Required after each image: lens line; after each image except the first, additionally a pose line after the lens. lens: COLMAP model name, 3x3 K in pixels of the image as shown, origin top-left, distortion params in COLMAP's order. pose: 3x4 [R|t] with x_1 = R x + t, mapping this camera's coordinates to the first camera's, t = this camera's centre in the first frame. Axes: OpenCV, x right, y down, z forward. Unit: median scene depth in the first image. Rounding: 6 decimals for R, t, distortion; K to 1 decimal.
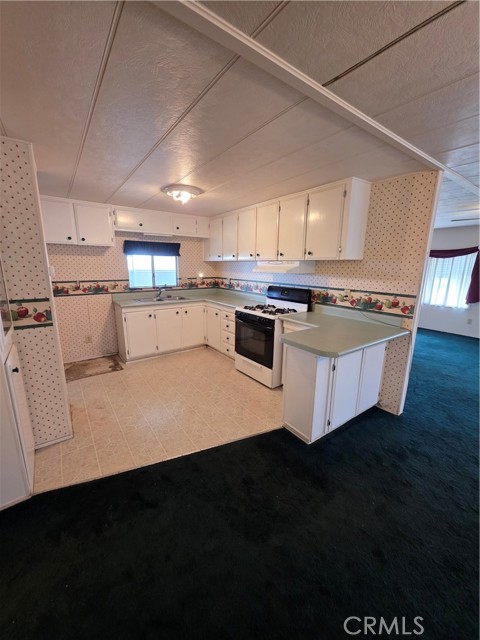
lens RADIAL K [[256.8, 0, 240.8], [0, 256.8, 320.4], [0, 0, 1]] dist [0.002575, 0.000081]
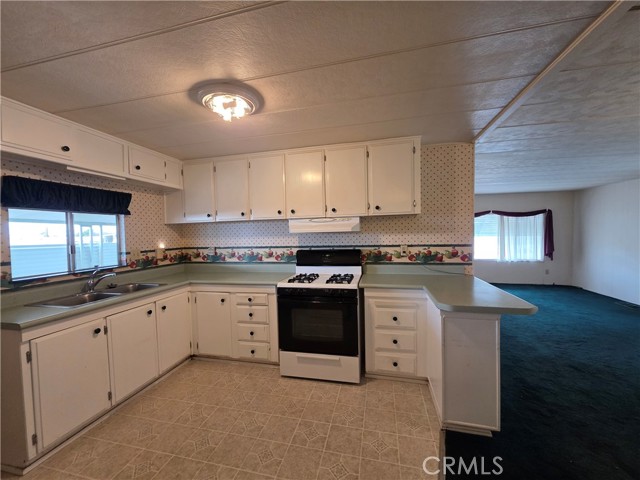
lens RADIAL K [[256.8, 0, 320.9], [0, 256.8, 240.8], [0, 0, 1]] dist [0.002575, 0.000081]
pose [[0.754373, -0.048724, 0.654635, -0.377796], [0.171520, 0.977229, -0.124918, -0.055790], [-0.633642, 0.206518, 0.745552, 0.381324]]
